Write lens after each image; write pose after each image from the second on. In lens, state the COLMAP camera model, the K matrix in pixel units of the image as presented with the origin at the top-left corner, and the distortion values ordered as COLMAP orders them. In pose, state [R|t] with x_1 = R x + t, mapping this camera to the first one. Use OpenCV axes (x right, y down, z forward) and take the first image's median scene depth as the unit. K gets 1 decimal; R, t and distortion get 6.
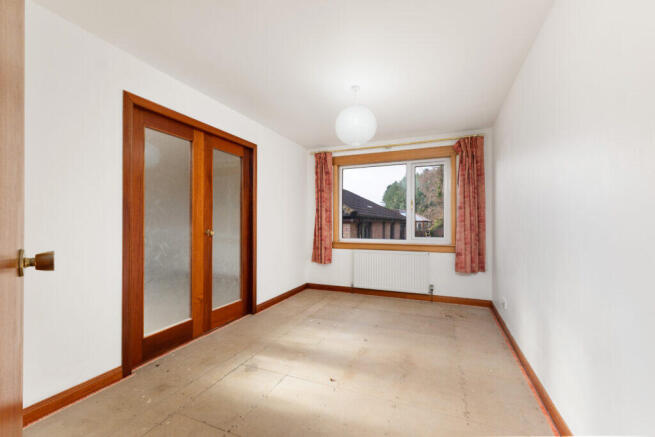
lens RADIAL K [[278.8, 0, 332.4], [0, 278.8, 220.3], [0, 0, 1]] dist [0.003768, 0.001566]
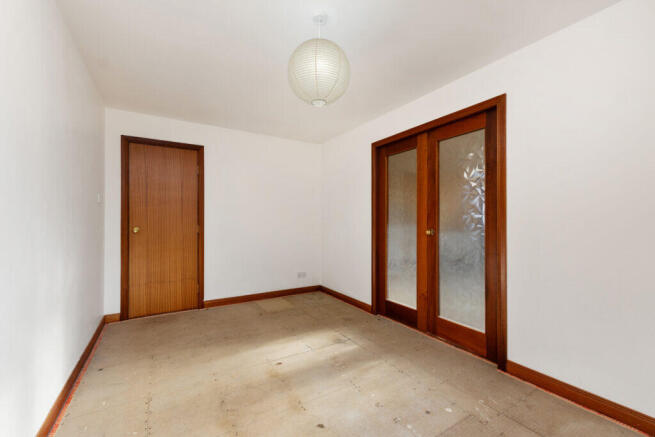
lens RADIAL K [[278.8, 0, 324.5], [0, 278.8, 215.7], [0, 0, 1]] dist [0.003768, 0.001566]
pose [[-0.608719, -0.017400, -0.793195, 0.410918], [0.003591, 0.999689, -0.024685, 0.008180], [0.793378, -0.017875, -0.608467, 0.967803]]
